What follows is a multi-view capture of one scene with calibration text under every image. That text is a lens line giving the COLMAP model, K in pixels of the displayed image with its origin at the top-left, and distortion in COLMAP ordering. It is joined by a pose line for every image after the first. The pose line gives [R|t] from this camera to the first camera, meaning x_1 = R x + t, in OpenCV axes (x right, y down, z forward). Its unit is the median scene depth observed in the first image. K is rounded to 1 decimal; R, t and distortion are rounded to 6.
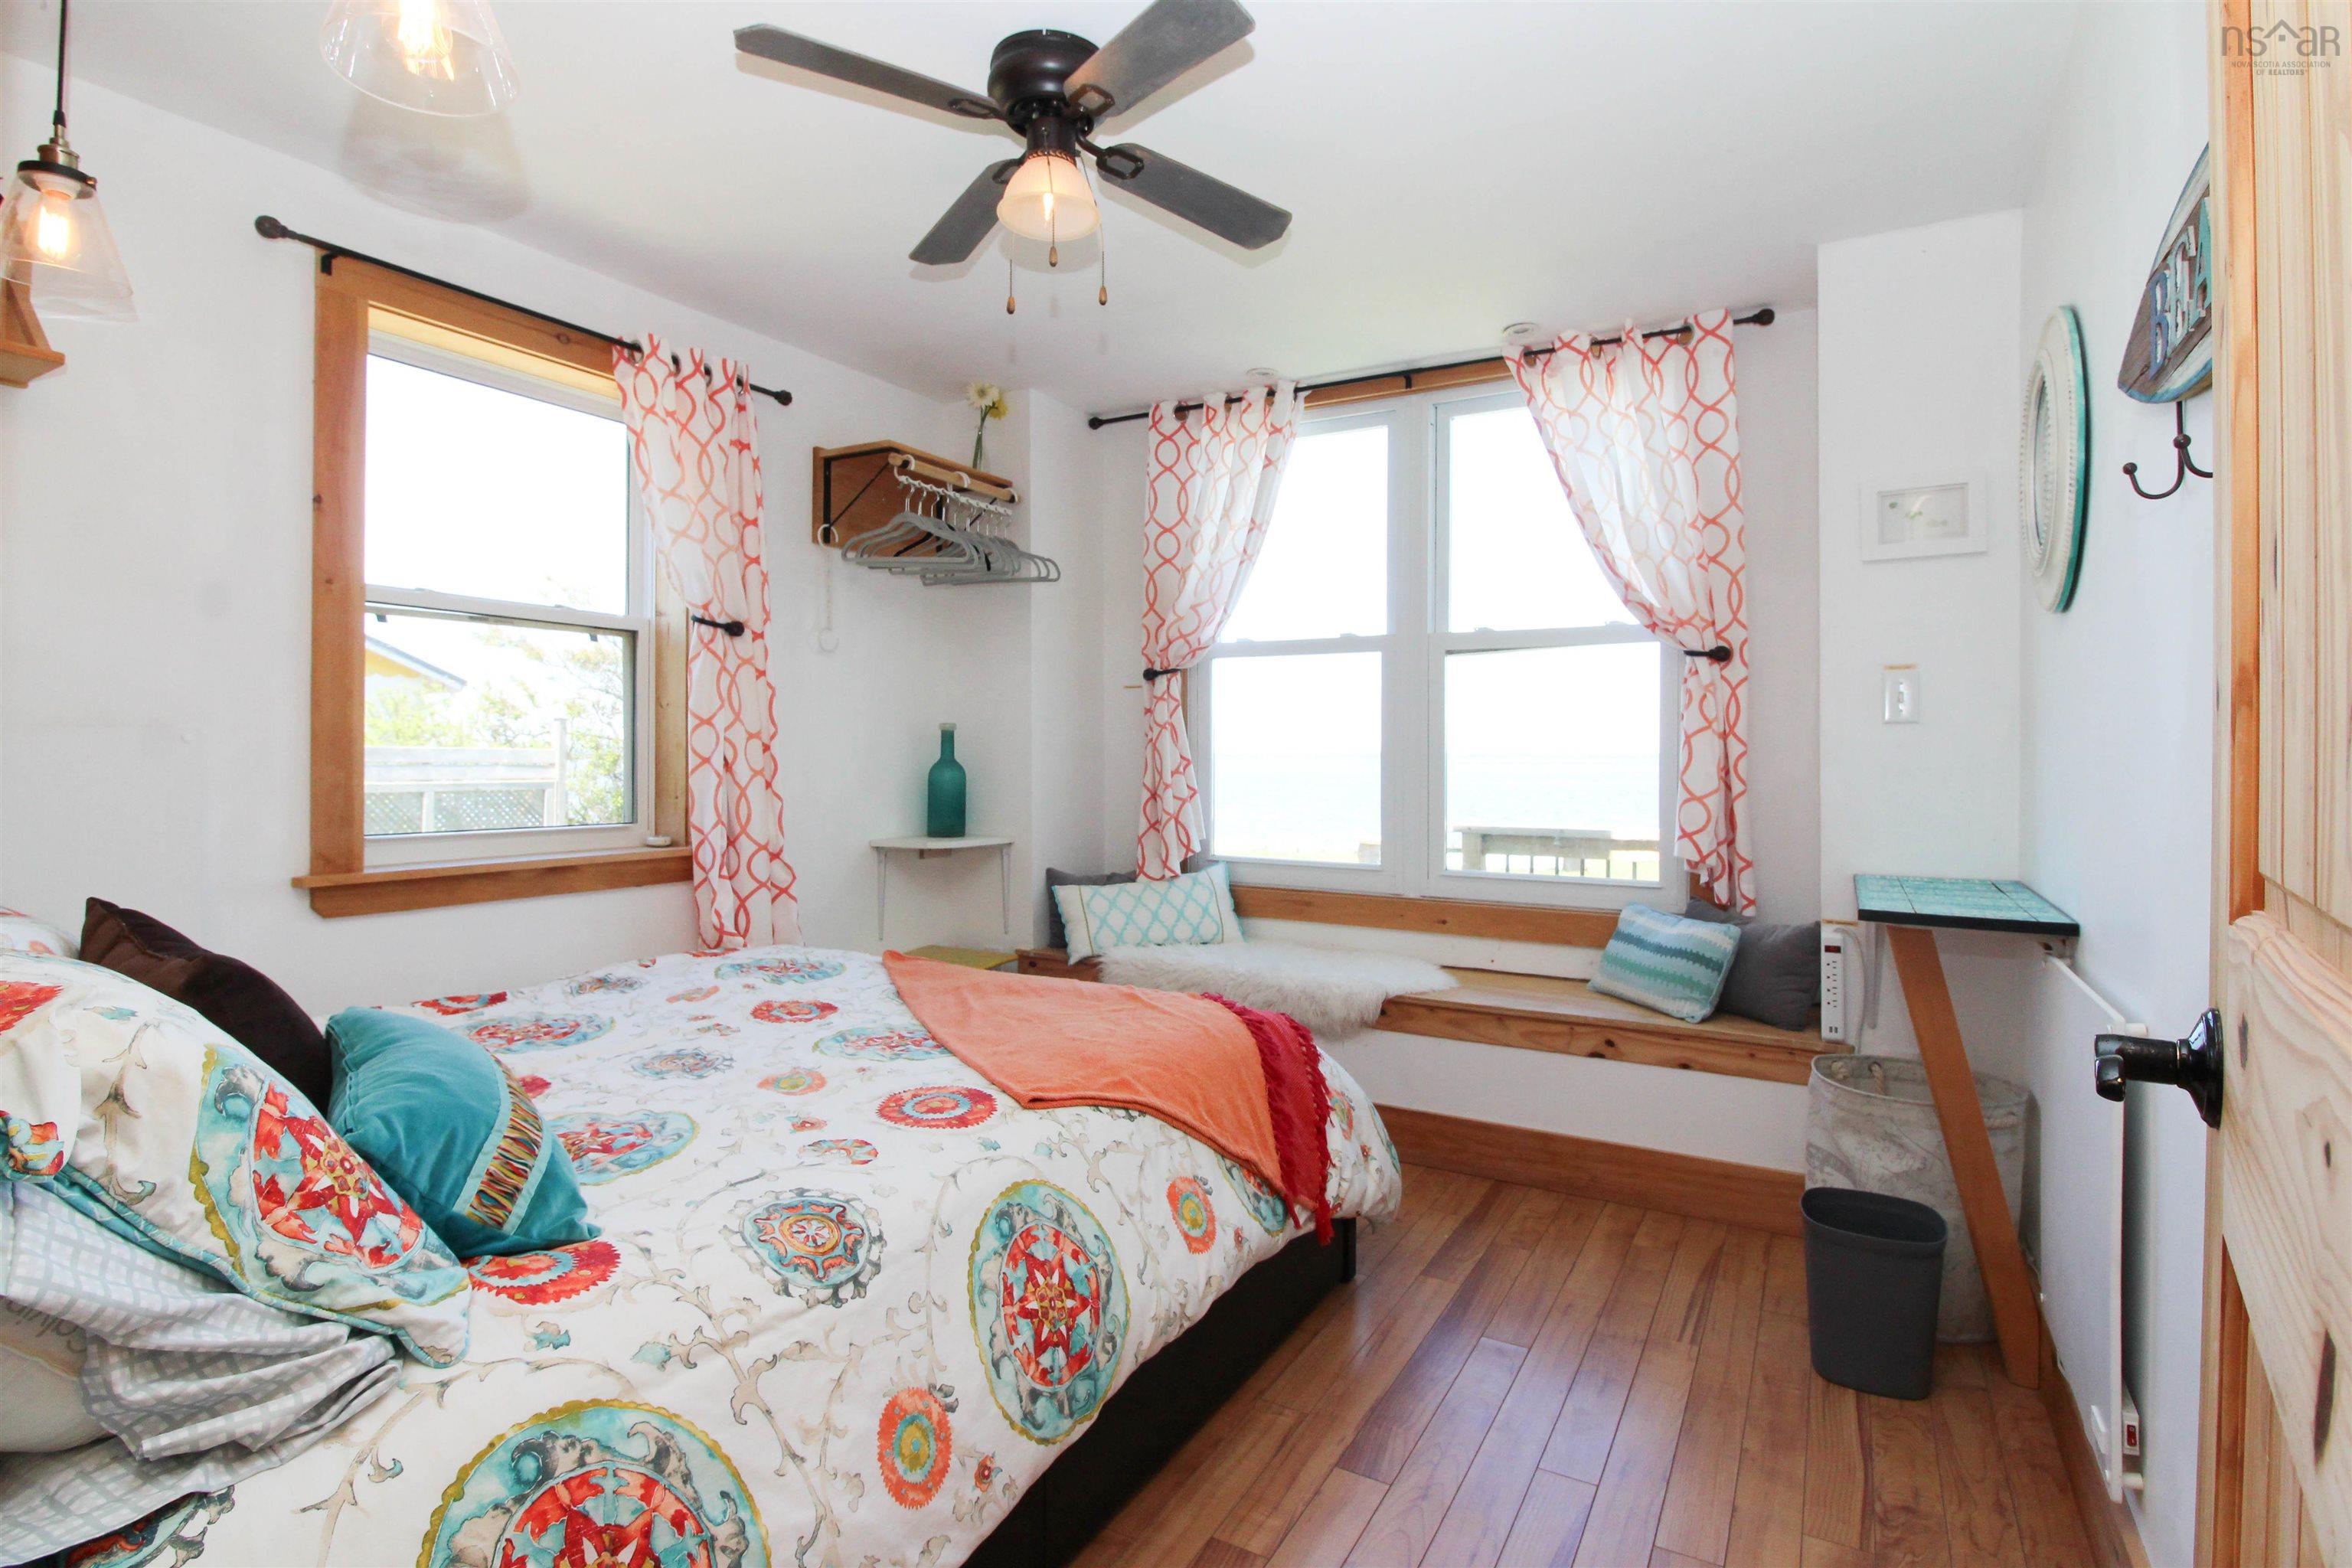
lens RADIAL K [[1178.5, 0, 1179.9], [0, 1178.5, 753.3], [0, 0, 1]] dist [0.002123, -0.015667]
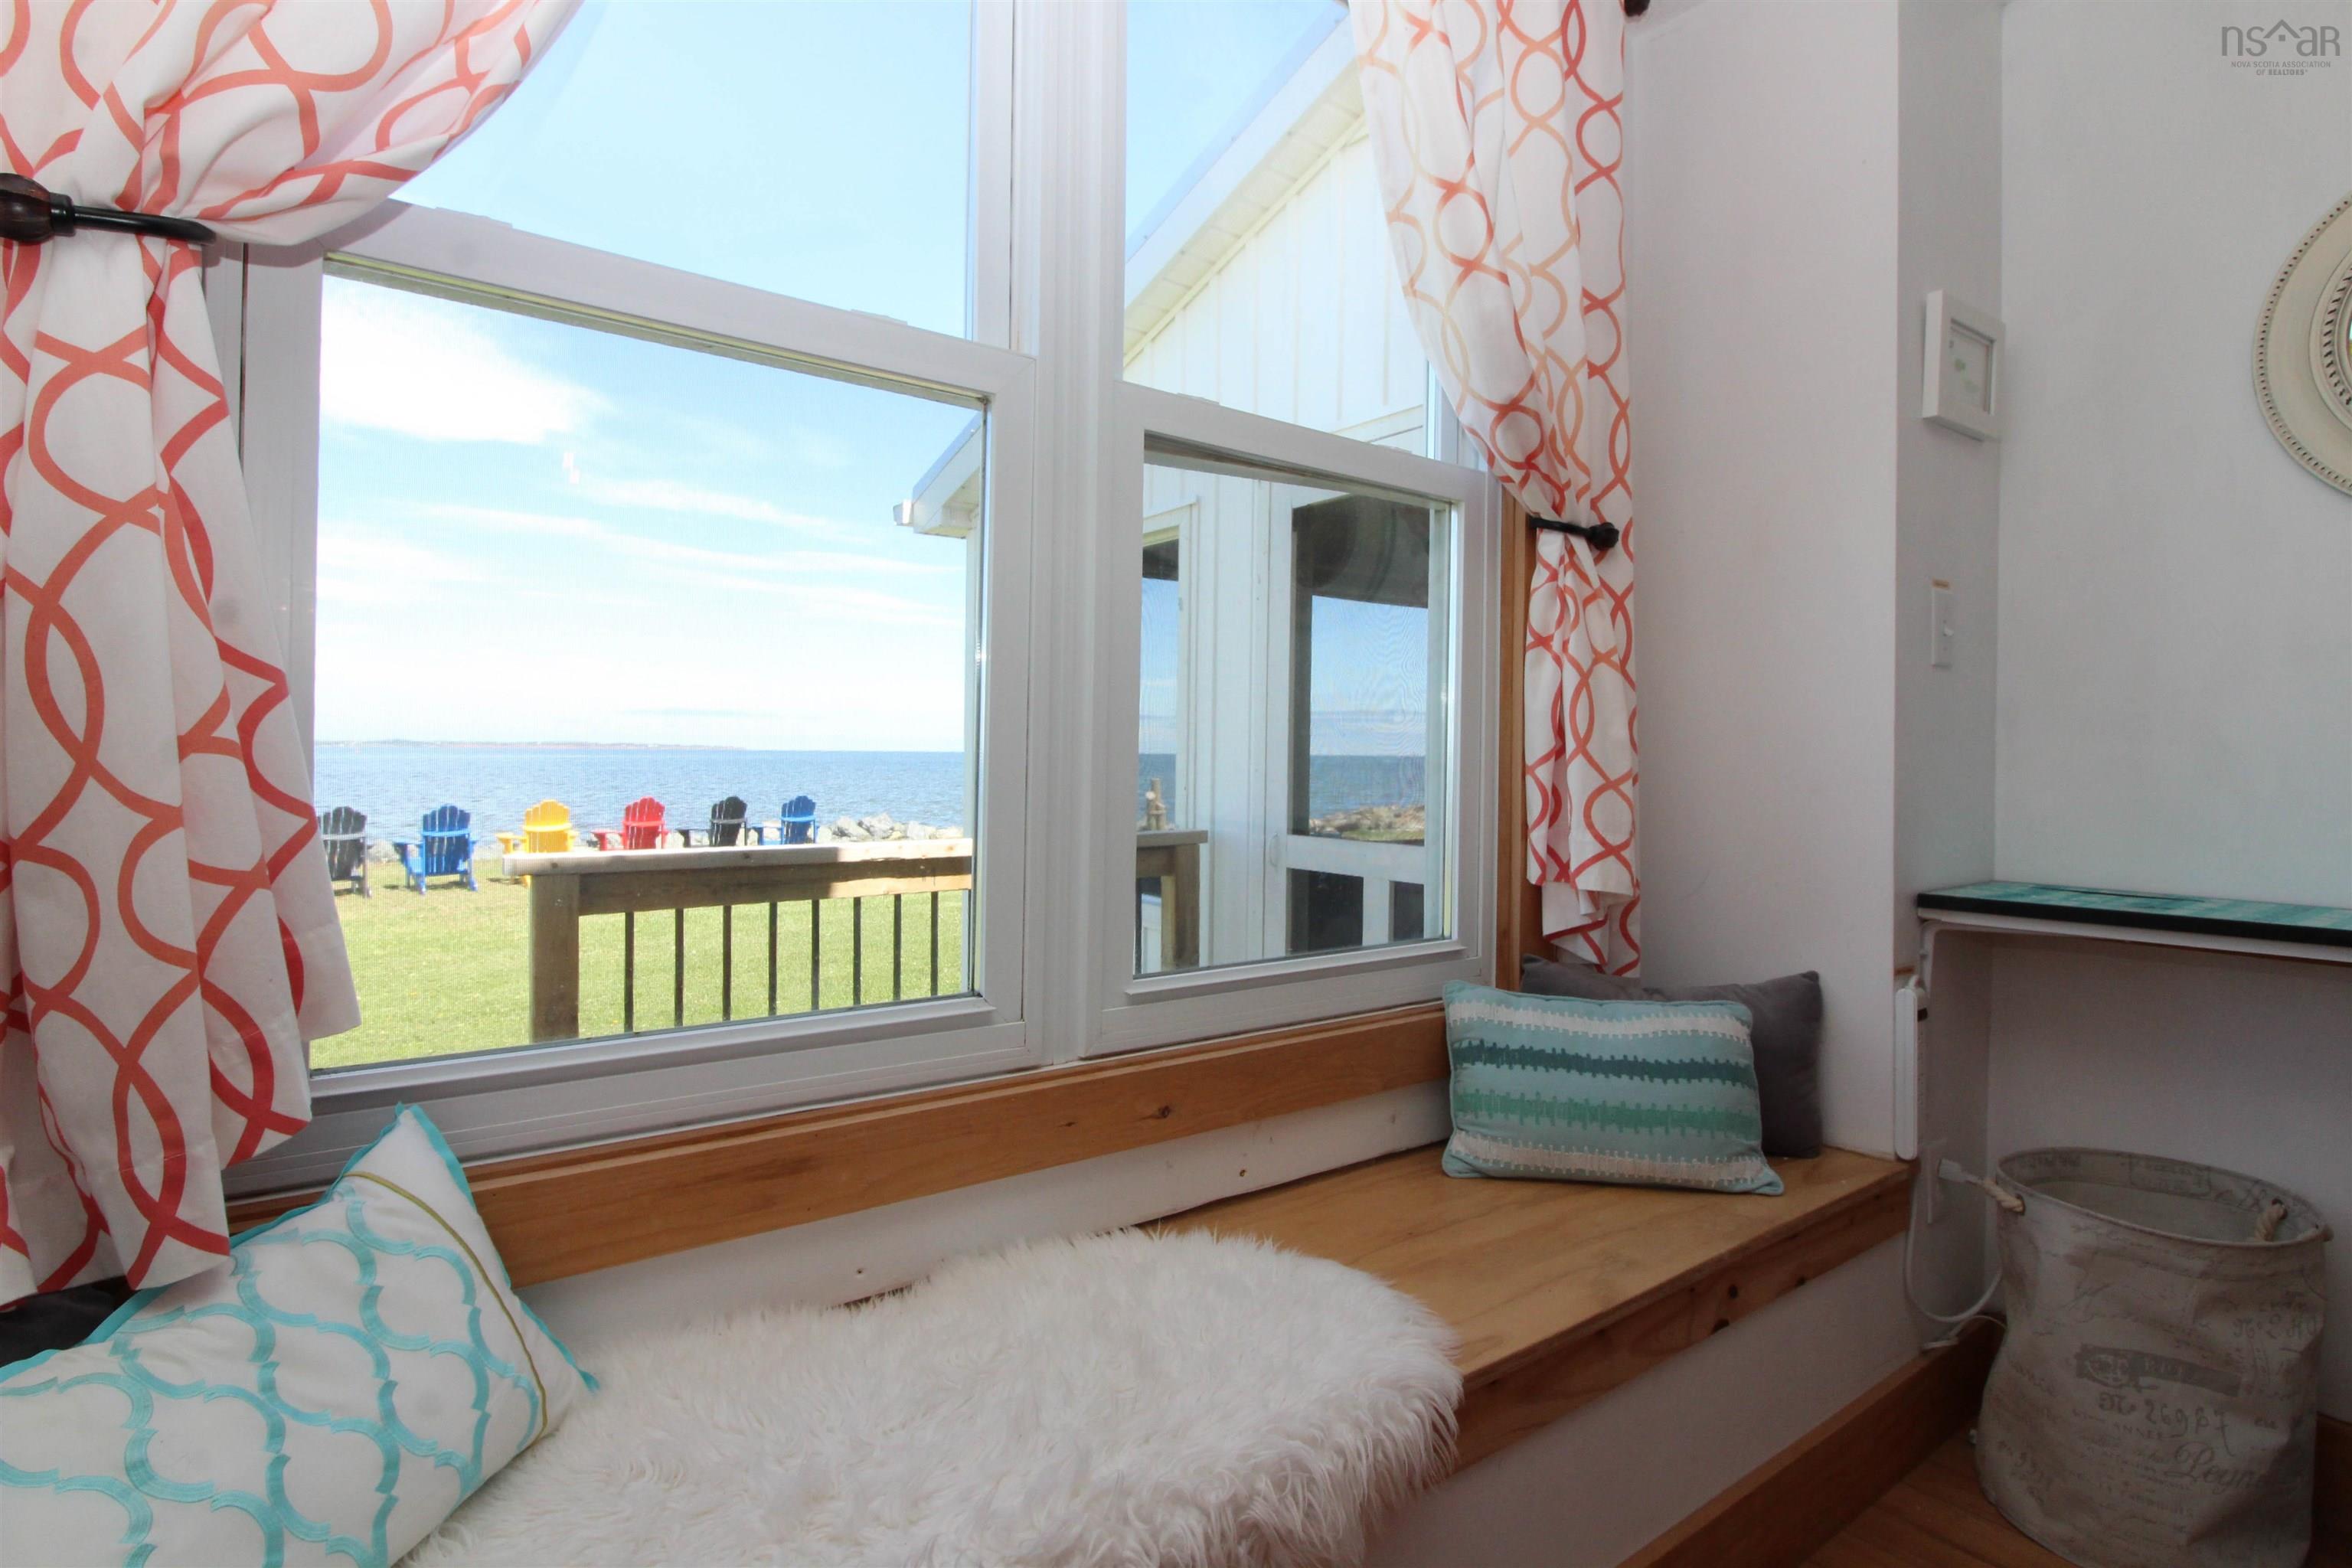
lens RADIAL K [[1178.5, 0, 1179.9], [0, 1178.5, 753.3], [0, 0, 1]] dist [0.002123, -0.015667]
pose [[0.364786, -0.004732, 0.931079, -0.154066], [-0.001881, 0.999981, 0.005820, 0.018621], [-0.931089, -0.003875, 0.364770, 0.926206]]
